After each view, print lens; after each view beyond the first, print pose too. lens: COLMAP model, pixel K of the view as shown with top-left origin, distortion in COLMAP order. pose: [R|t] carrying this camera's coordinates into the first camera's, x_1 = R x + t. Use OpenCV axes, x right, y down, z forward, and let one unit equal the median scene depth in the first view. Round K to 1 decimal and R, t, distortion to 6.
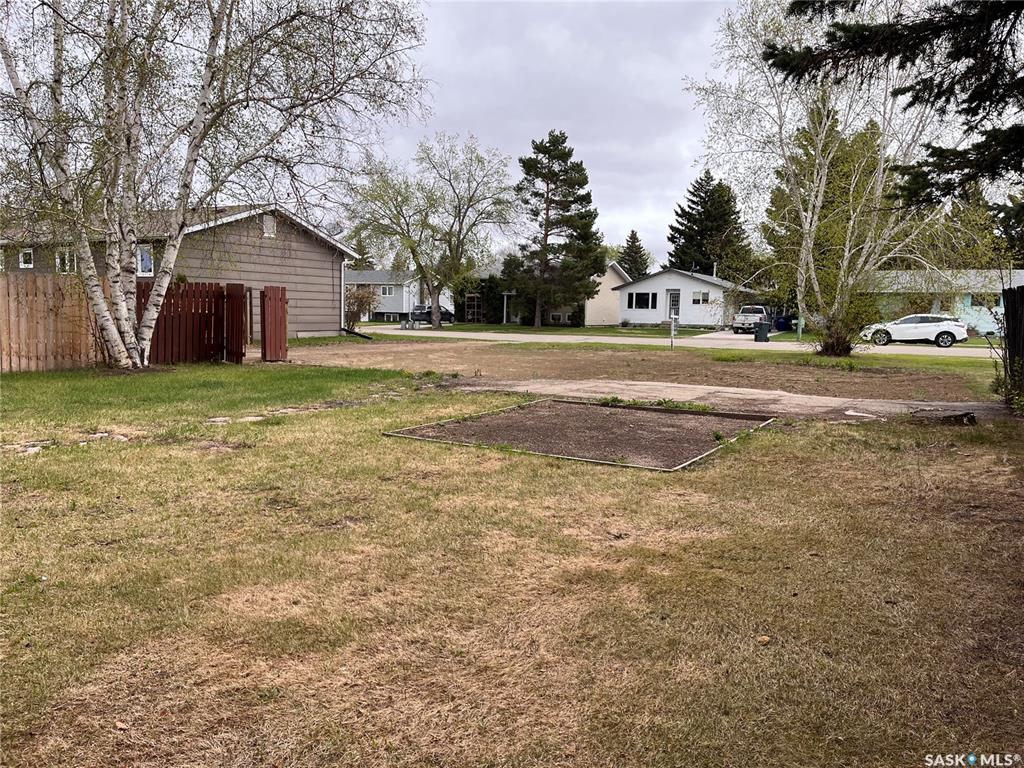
lens RADIAL K [[763.8, 0, 512.0], [0, 763.8, 384.0], [0, 0, 1]] dist [0.073349, -0.102665]
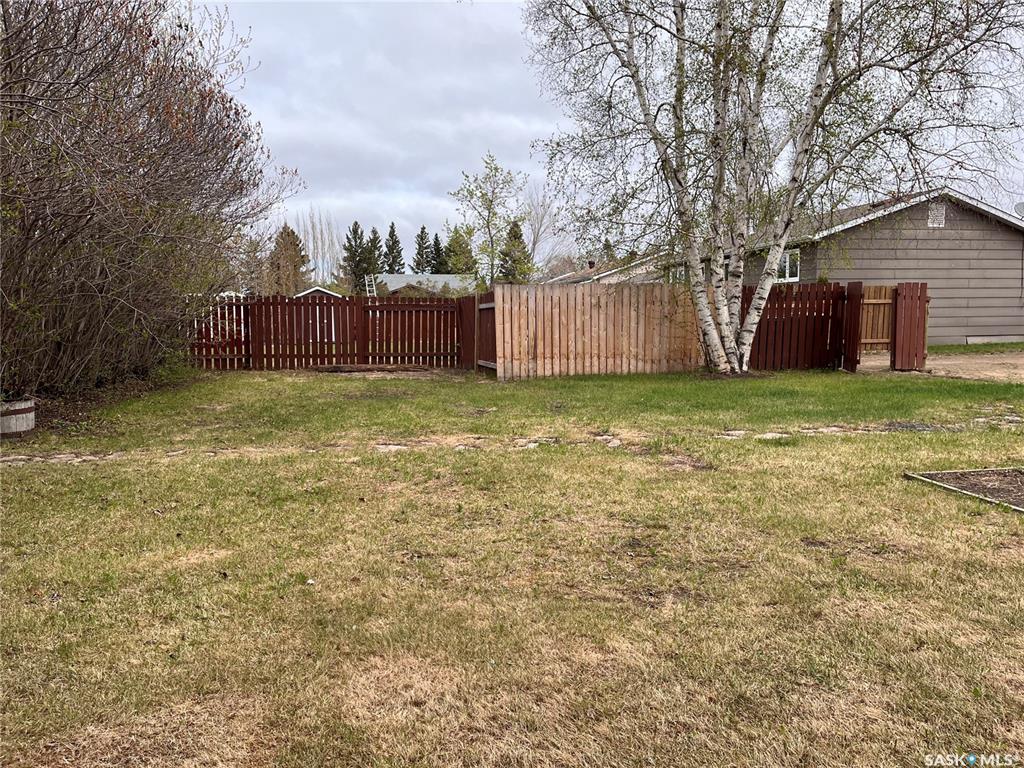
lens RADIAL K [[763.8, 0, 512.0], [0, 763.8, 384.0], [0, 0, 1]] dist [0.073349, -0.102665]
pose [[0.653516, 0.041592, -0.755769, 0.071234], [-0.049174, 0.998713, 0.012442, -0.005068], [0.755314, 0.029033, 0.654720, 0.142611]]
